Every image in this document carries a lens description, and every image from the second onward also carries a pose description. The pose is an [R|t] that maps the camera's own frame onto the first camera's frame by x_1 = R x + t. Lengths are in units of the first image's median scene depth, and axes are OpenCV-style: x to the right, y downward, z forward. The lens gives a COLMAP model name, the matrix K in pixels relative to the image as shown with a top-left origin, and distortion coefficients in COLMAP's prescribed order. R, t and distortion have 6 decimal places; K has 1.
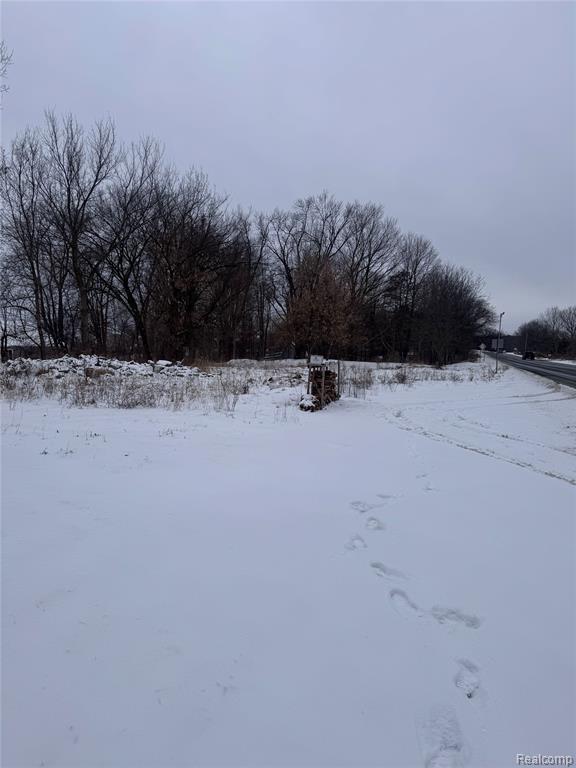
lens RADIAL K [[538.3, 0, 288.0], [0, 538.3, 384.0], [0, 0, 1]] dist [0.053048, -0.005083]
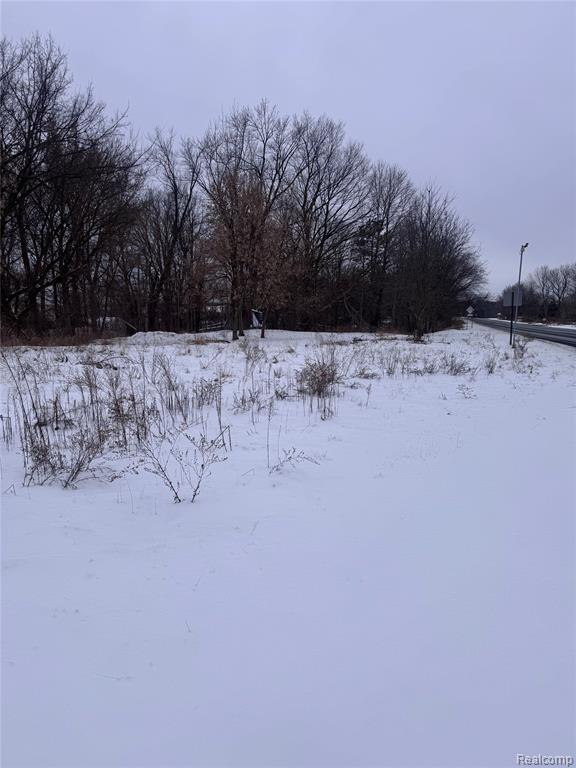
lens RADIAL K [[538.3, 0, 288.0], [0, 538.3, 384.0], [0, 0, 1]] dist [0.053048, -0.005083]
pose [[0.999135, -0.022794, 0.034785, 0.061324], [0.020875, 0.998293, 0.054555, -0.009554], [-0.035969, -0.053782, 0.997905, 0.221303]]
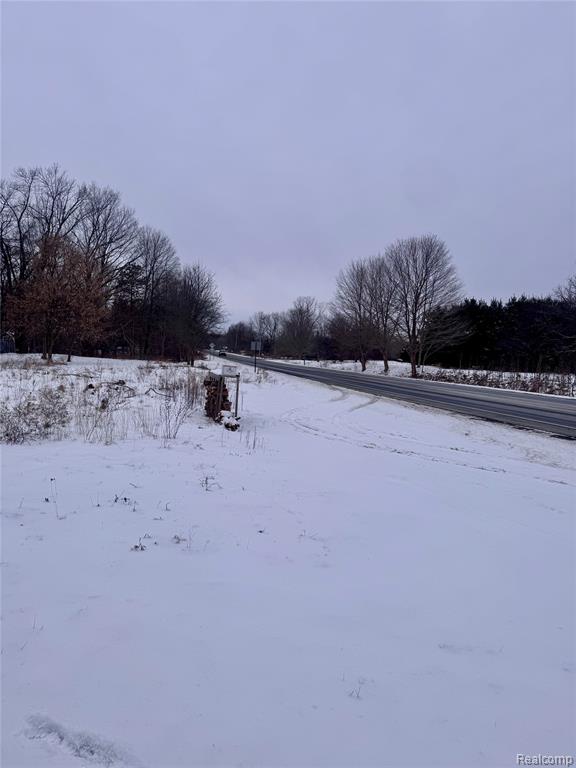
lens RADIAL K [[542.6, 0, 288.0], [0, 542.6, 384.0], [0, 0, 1]] dist [0.021689, -0.005130]
pose [[0.861972, -0.002871, 0.506947, -0.054397], [-0.001873, 0.999959, 0.008849, -0.005049], [-0.506952, -0.008578, 0.861932, 0.031471]]
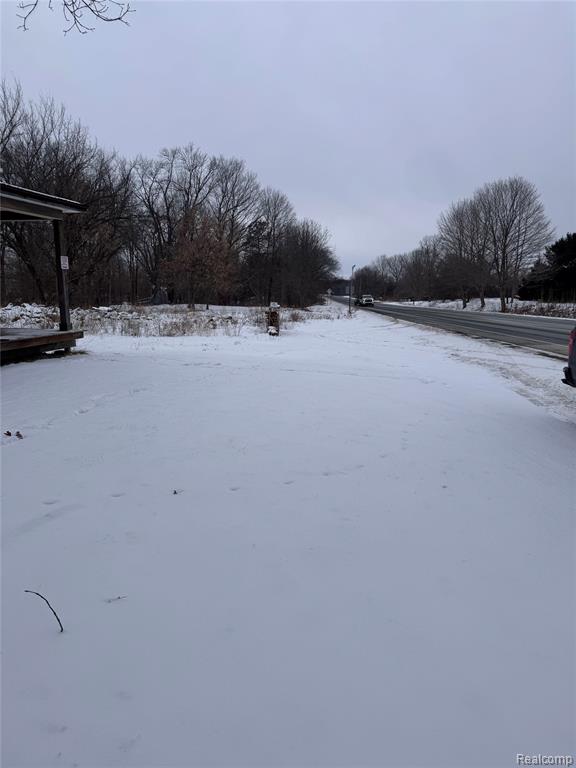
lens RADIAL K [[538.3, 0, 288.0], [0, 538.3, 384.0], [0, 0, 1]] dist [0.053048, -0.005083]
pose [[0.959330, -0.056058, 0.276664, -0.065695], [0.027487, 0.993976, 0.106091, 0.003865], [-0.280945, -0.094171, 0.955093, -0.105851]]
